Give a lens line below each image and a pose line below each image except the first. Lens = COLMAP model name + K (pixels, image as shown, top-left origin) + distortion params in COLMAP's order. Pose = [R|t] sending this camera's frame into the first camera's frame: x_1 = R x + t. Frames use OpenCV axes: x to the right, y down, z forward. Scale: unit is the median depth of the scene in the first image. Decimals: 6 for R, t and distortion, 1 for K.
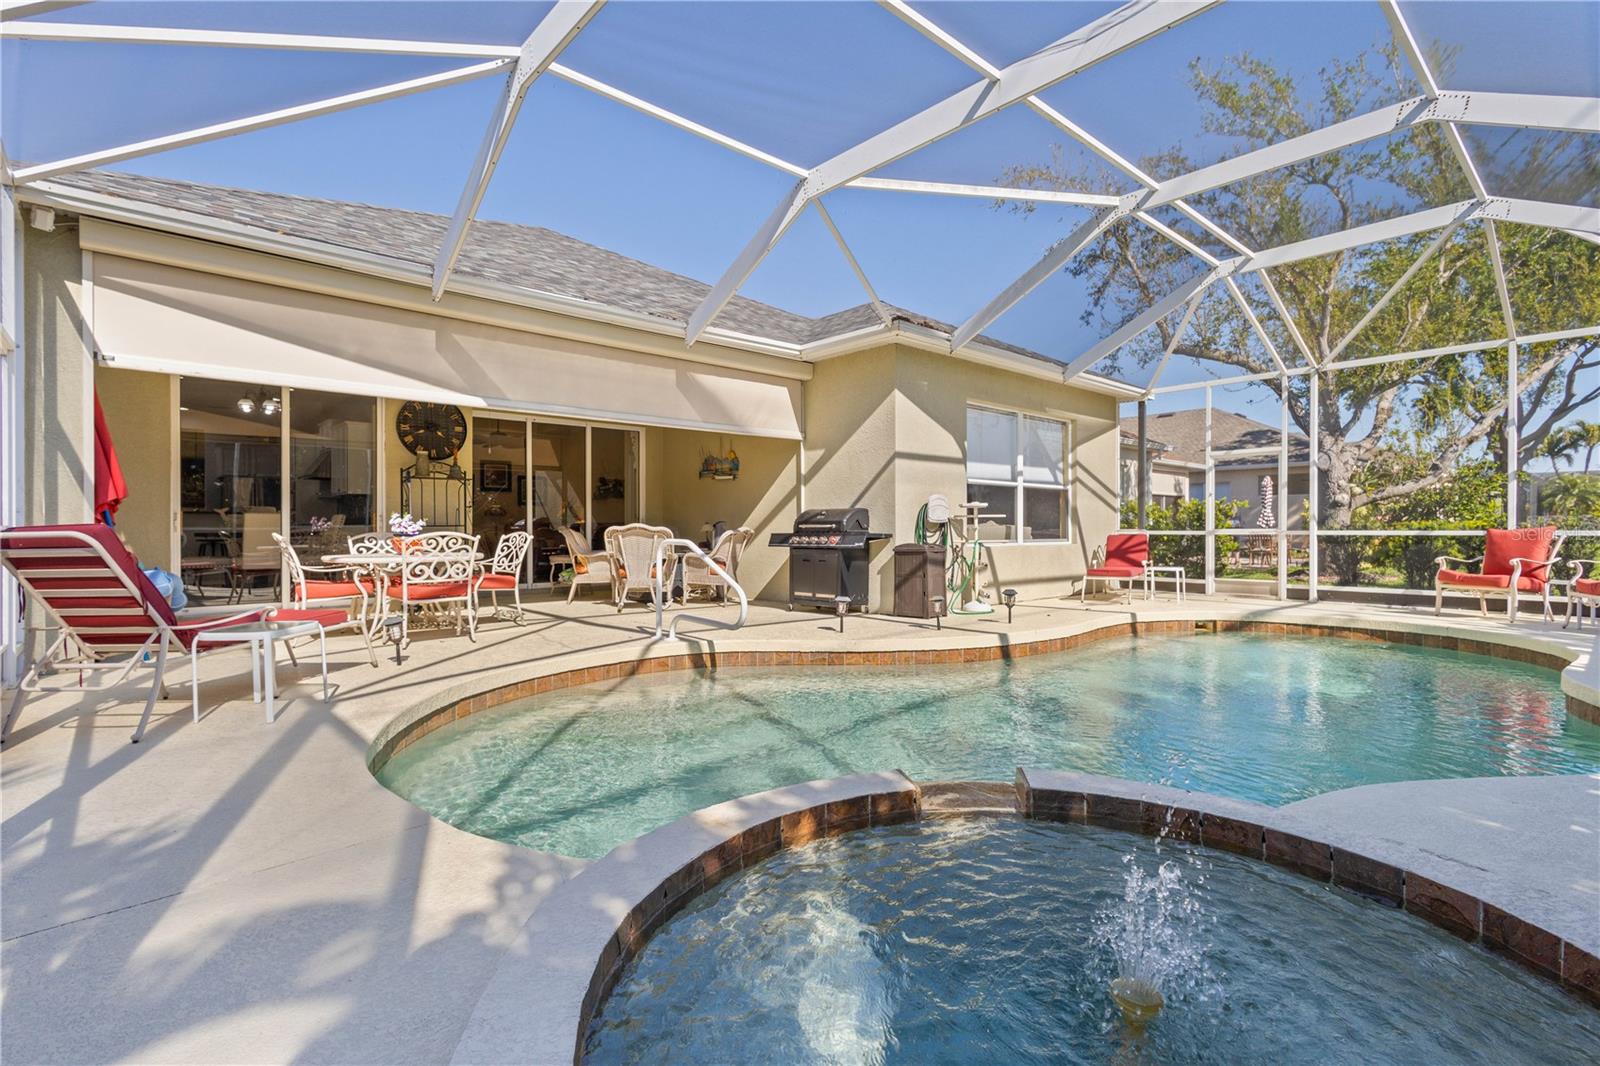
lens RADIAL K [[746.2, 0, 804.7], [0, 746.2, 526.9], [0, 0, 1]] dist [0.020810, -0.005000]
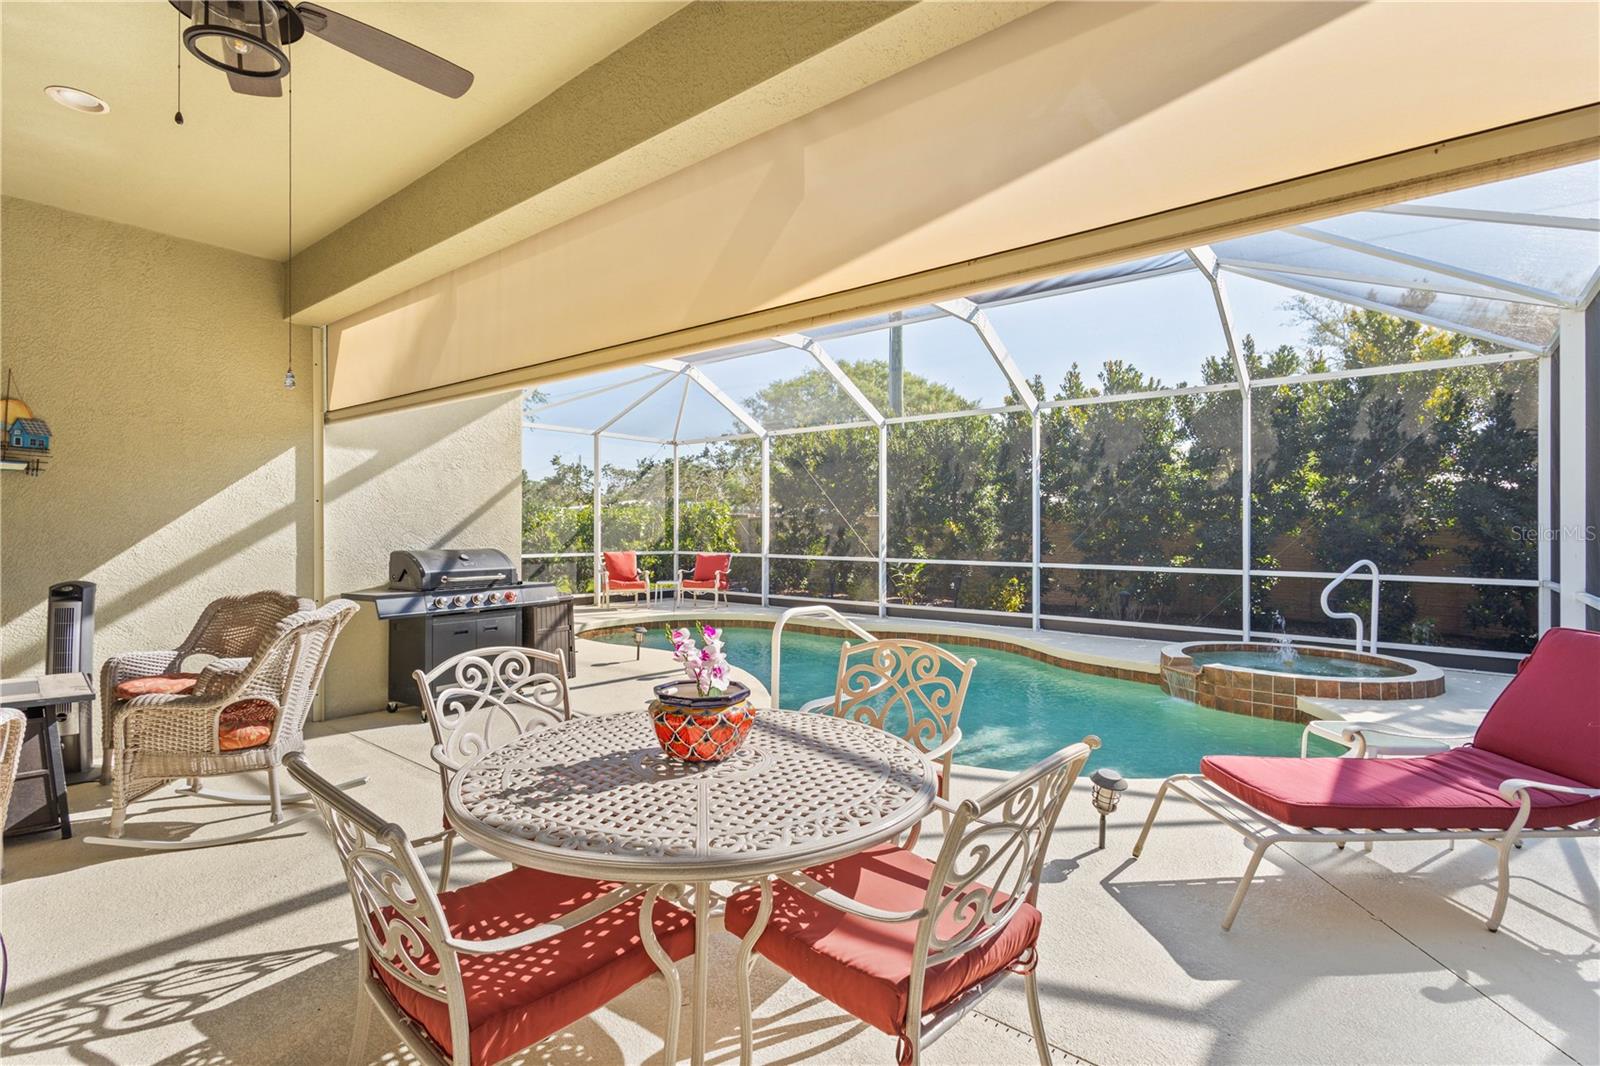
lens RADIAL K [[746.2, 0, 807.7], [0, 746.2, 529.1], [0, 0, 1]] dist [0.020810, -0.005000]
pose [[-0.154839, -0.006248, 0.987920, -2.913920], [-0.005784, 0.999969, 0.005418, -0.229332], [-0.987923, -0.004875, -0.154870, 3.491465]]
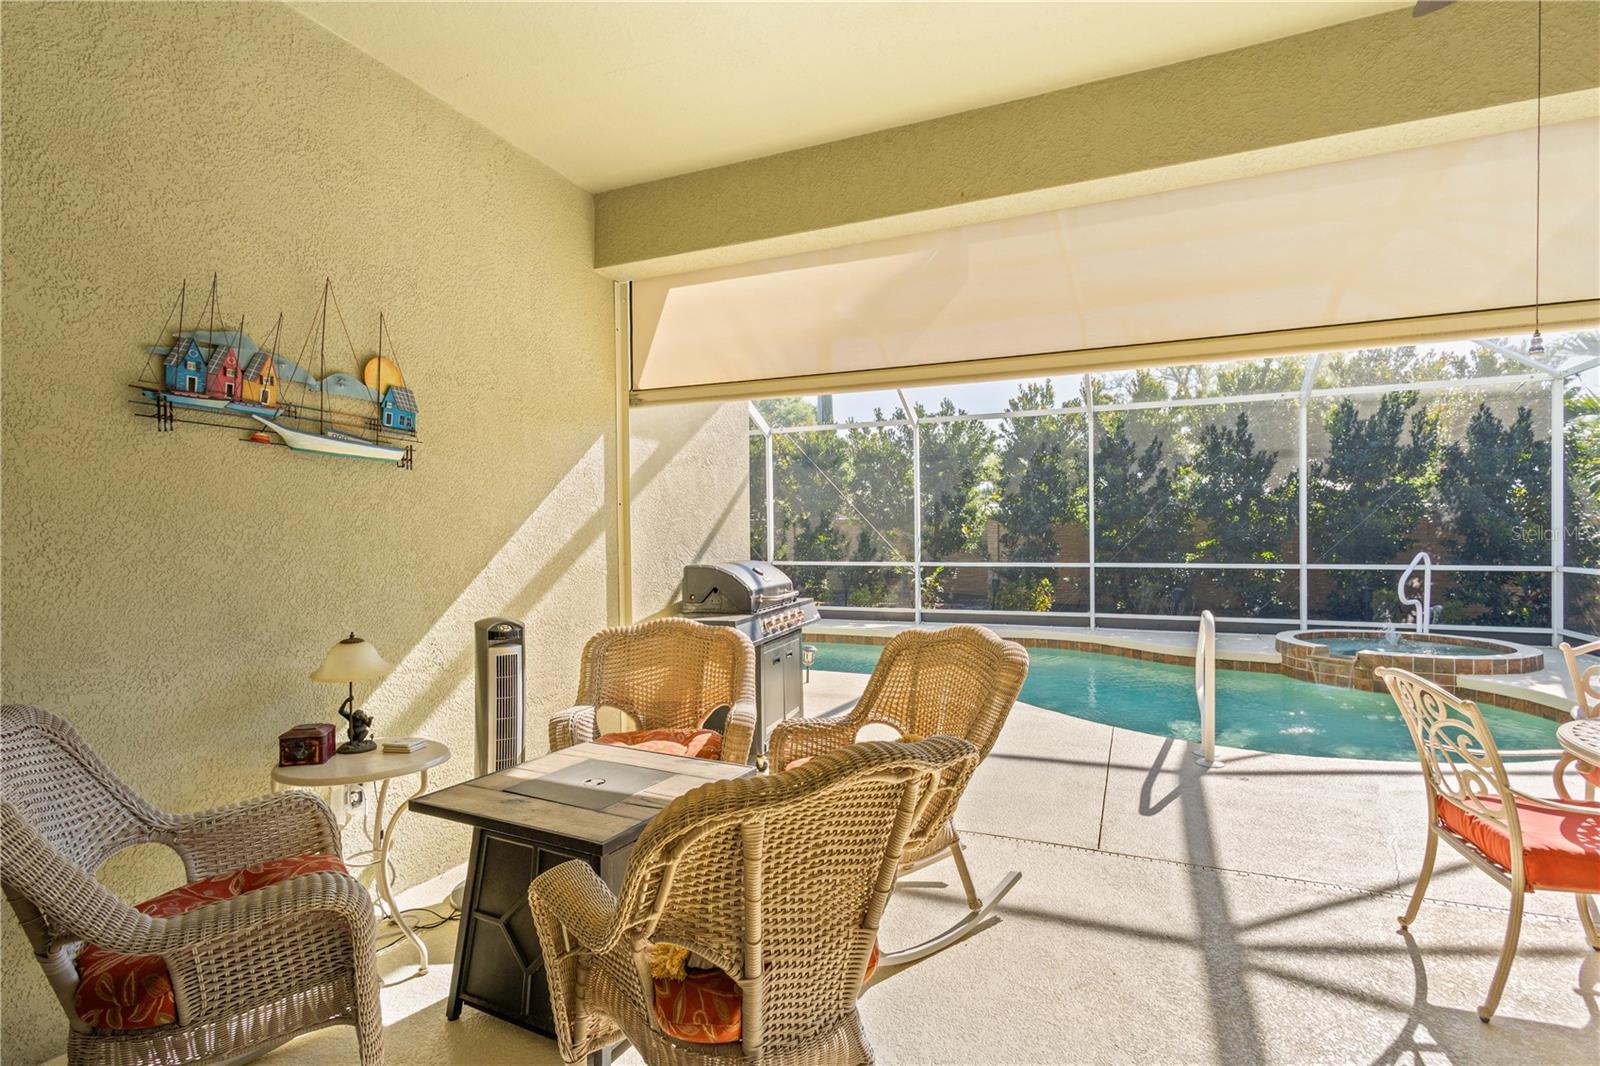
lens RADIAL K [[746.2, 0, 798.9], [0, 746.2, 540.0], [0, 0, 1]] dist [0.020810, -0.005000]
pose [[-0.399921, -0.007724, 0.916517, -2.120958], [0.009095, 0.999882, 0.012395, -0.227230], [-0.916504, 0.013293, -0.399804, 5.194439]]
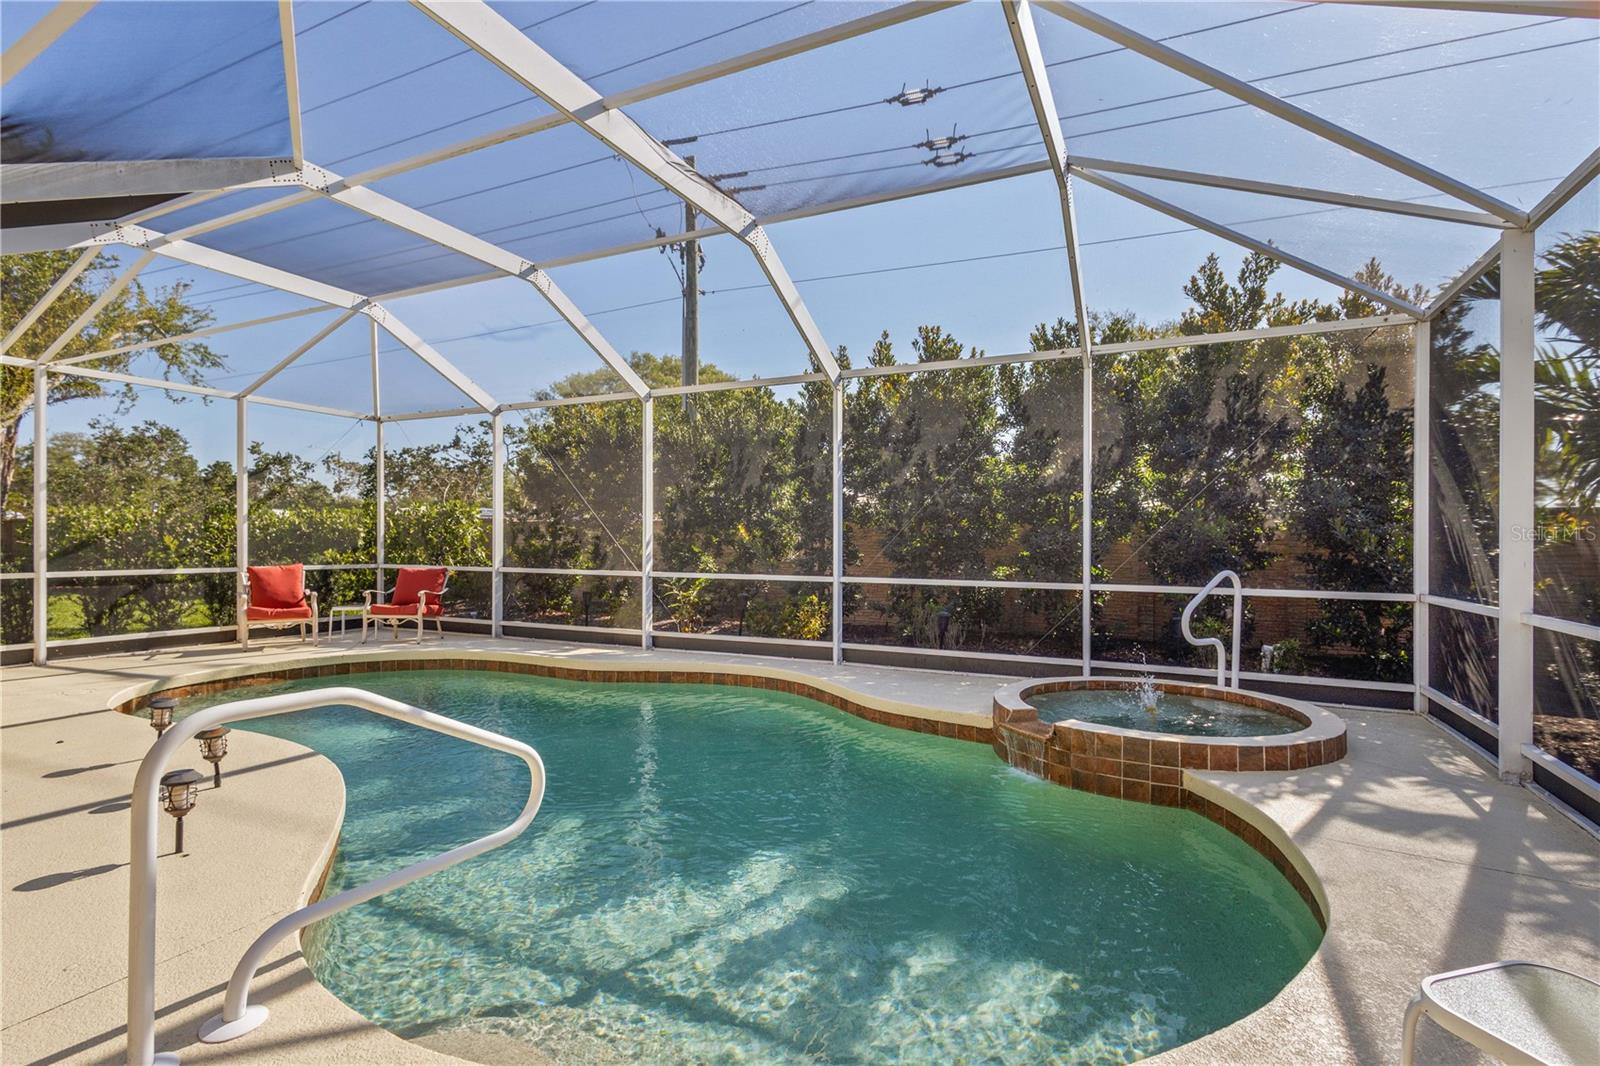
lens RADIAL K [[746.2, 0, 800.2], [0, 746.2, 536.7], [0, 0, 1]] dist [0.020810, -0.005000]
pose [[-0.370086, -0.001655, 0.928996, -1.729158], [-0.008201, 0.999965, -0.001486, -0.185812], [-0.928961, -0.008168, -0.370087, 2.815368]]
